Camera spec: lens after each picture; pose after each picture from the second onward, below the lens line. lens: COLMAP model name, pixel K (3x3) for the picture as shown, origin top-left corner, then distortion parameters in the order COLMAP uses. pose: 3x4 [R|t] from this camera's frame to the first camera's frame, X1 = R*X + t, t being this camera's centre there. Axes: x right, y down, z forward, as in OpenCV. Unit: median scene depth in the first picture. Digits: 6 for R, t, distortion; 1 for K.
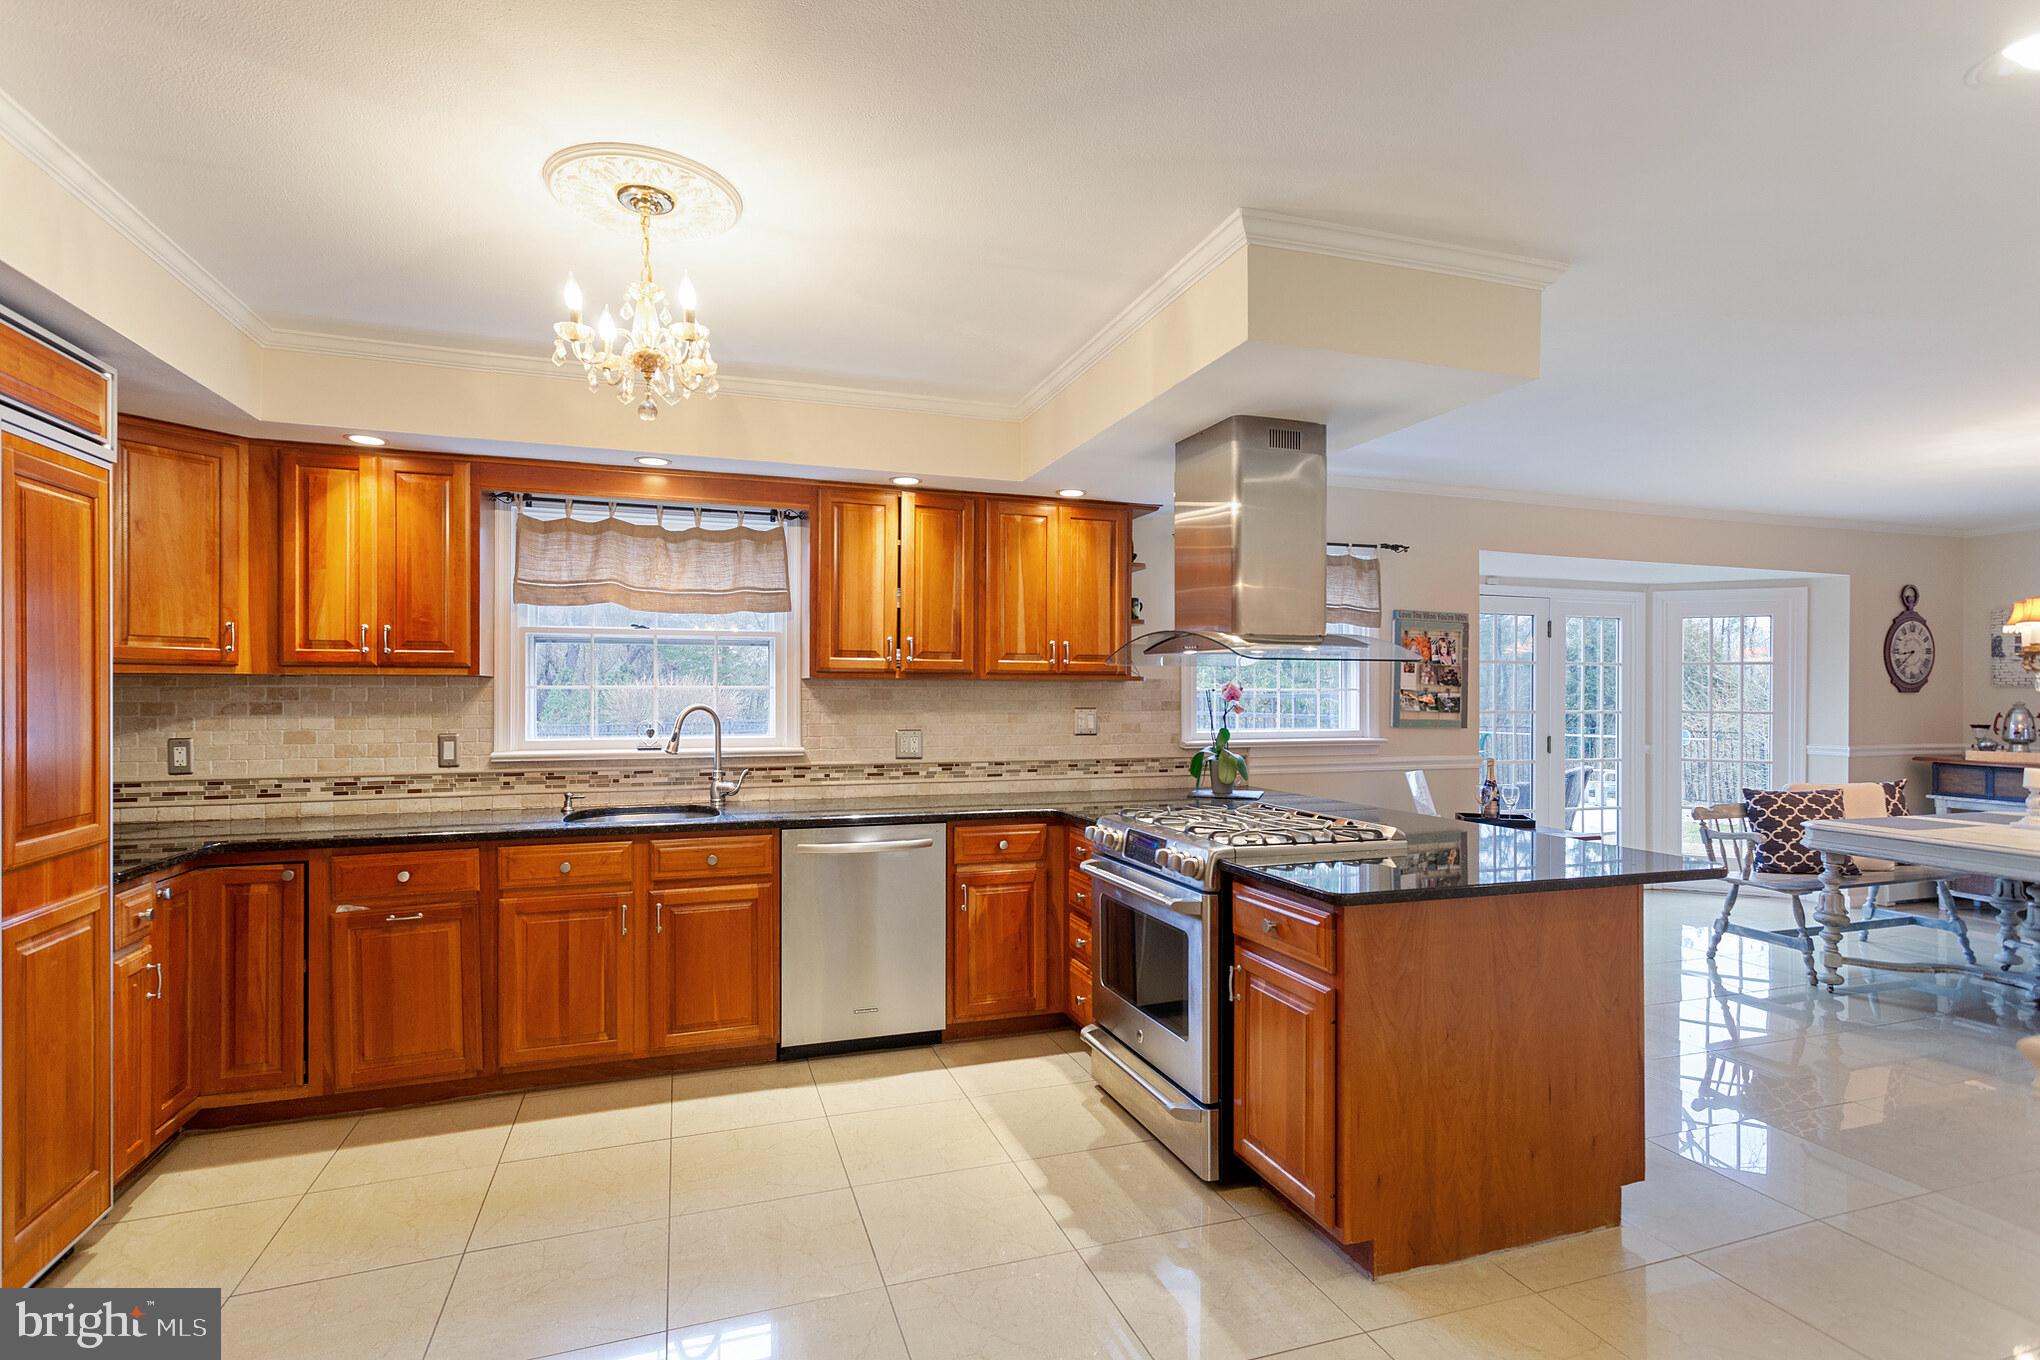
lens RADIAL K [[948.2, 0, 1008.9], [0, 948.2, 695.0], [0, 0, 1]] dist [0.001674, 0.000331]
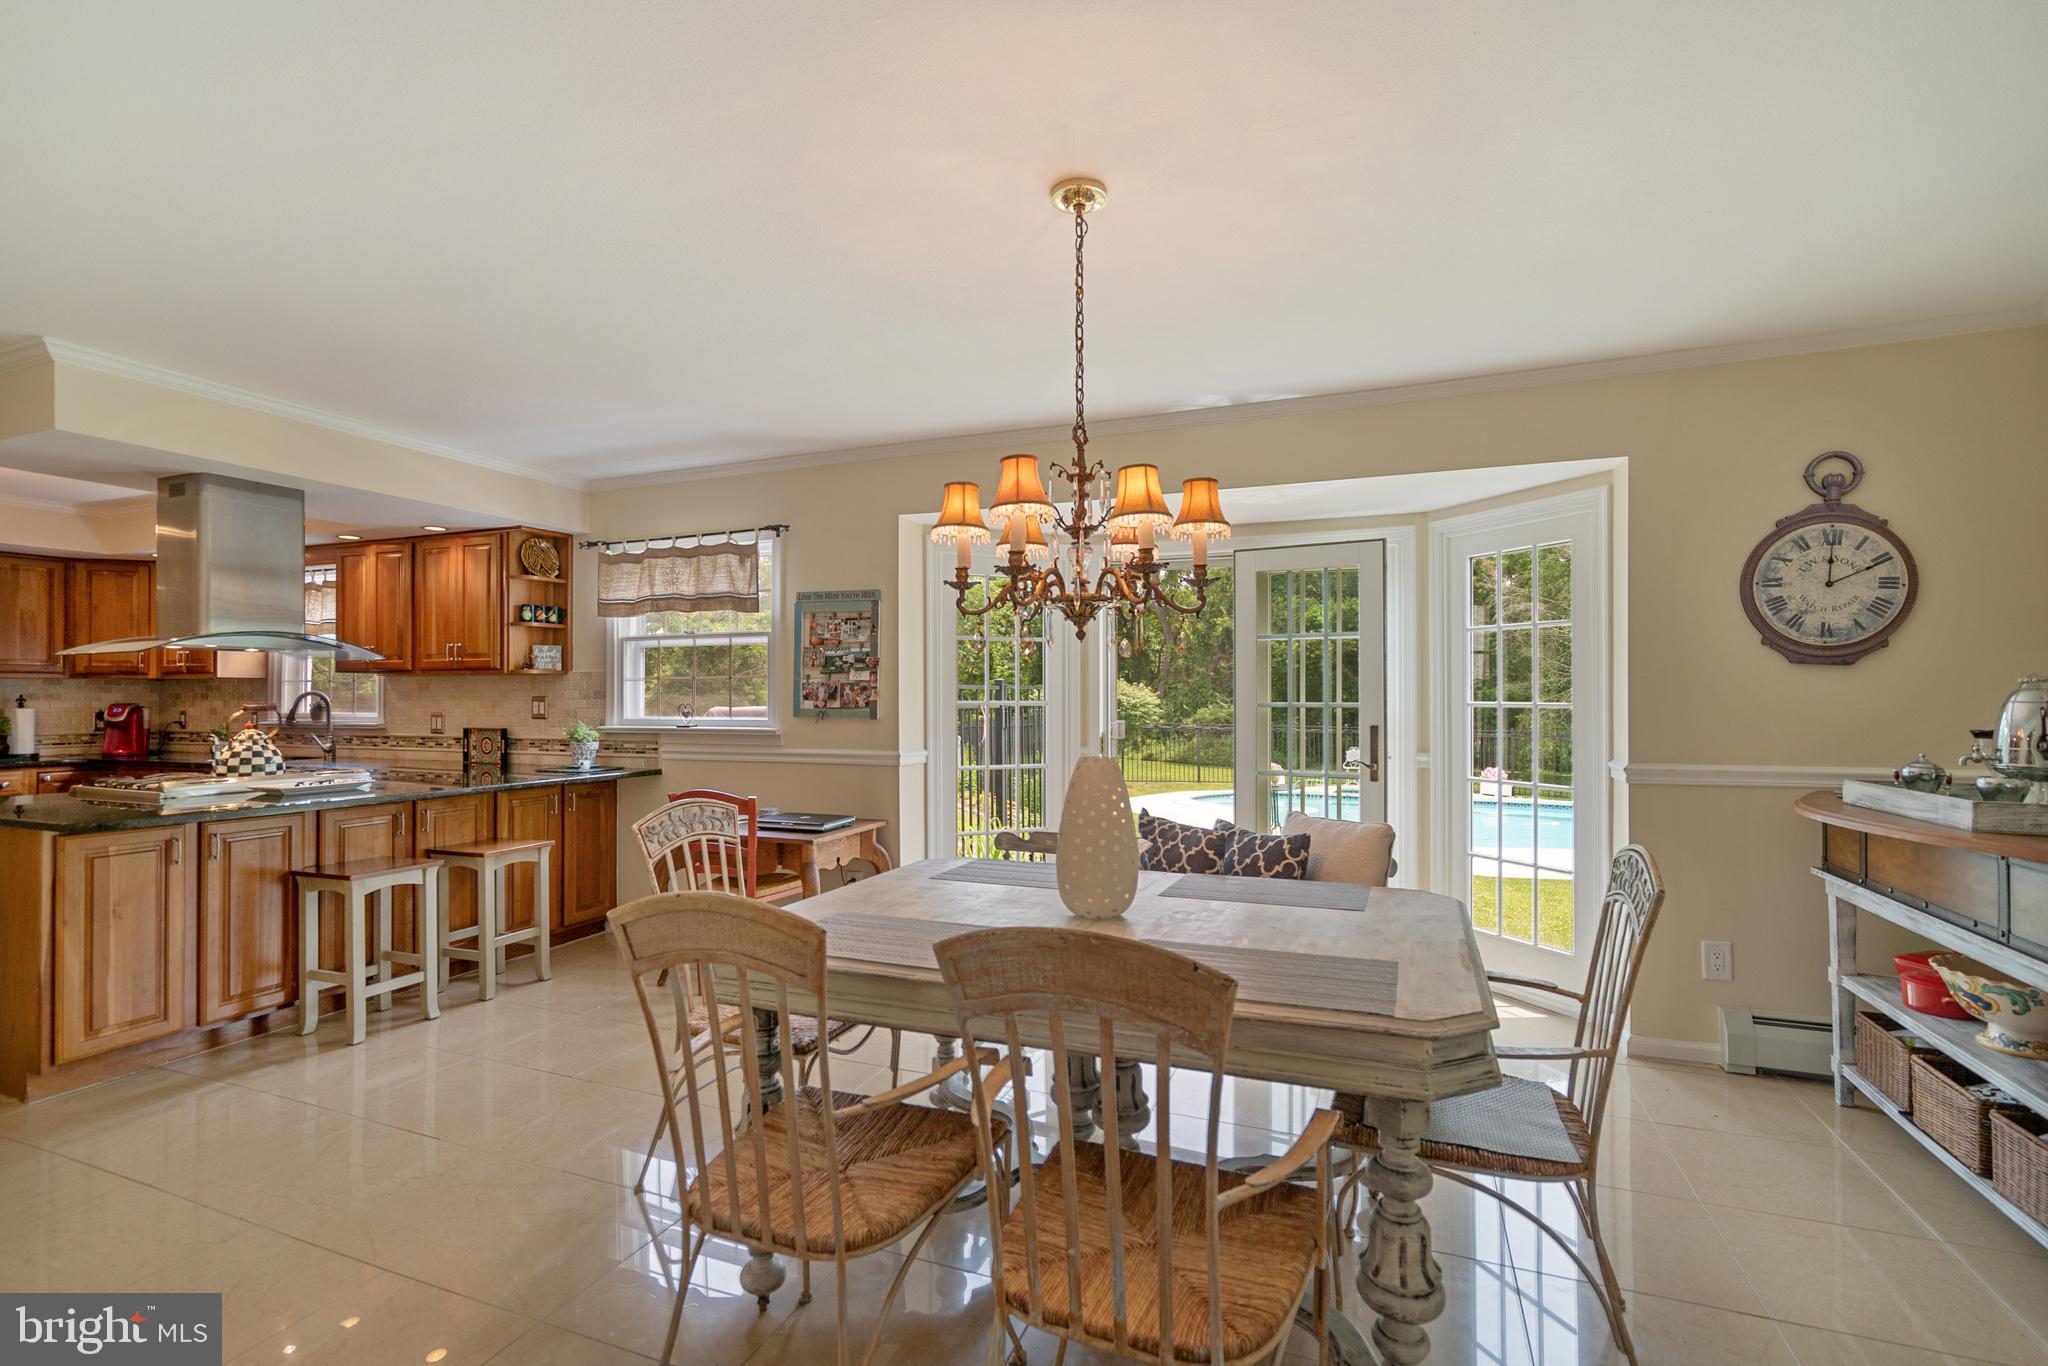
lens RADIAL K [[938.9, 0, 1016.8], [0, 938.9, 688.1], [0, 0, 1]] dist [-0.012028, -0.000127]
pose [[0.762681, -0.011424, -0.646674, 1.192317], [0.003510, 0.999902, -0.013524, 0.019545], [0.646765, 0.008045, 0.762647, 0.433783]]
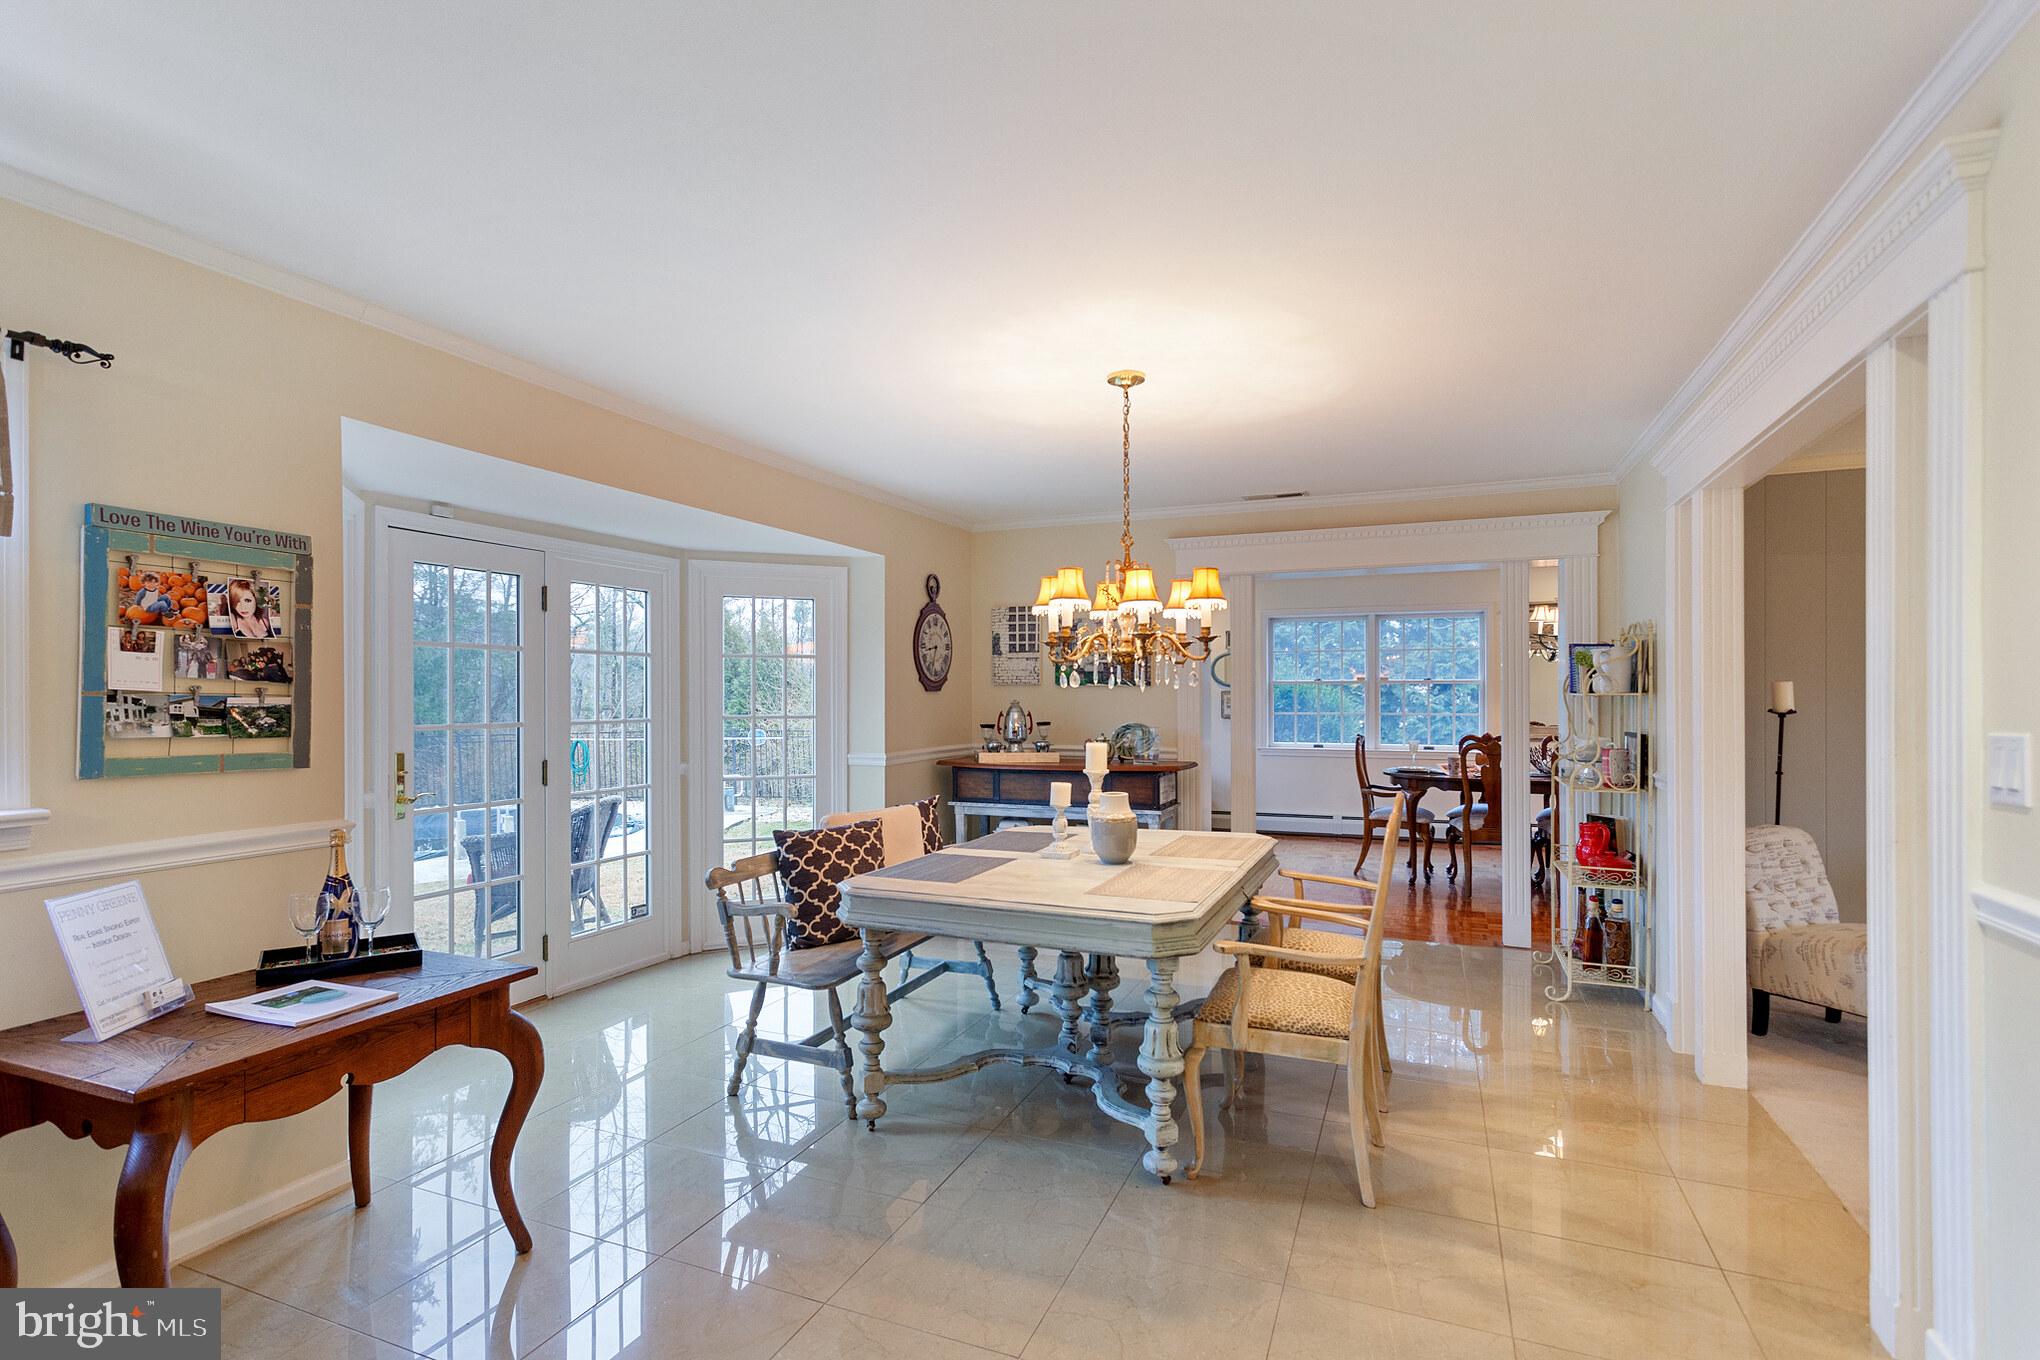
lens RADIAL K [[984.6, 0, 992.9], [0, 984.6, 689.0], [0, 0, 1]] dist [0.016750, 0.000270]
pose [[0.668510, -0.003204, 0.743696, 0.349291], [0.008594, 0.999957, -0.003417, -0.001245], [-0.743654, 0.008675, 0.668509, 0.403121]]
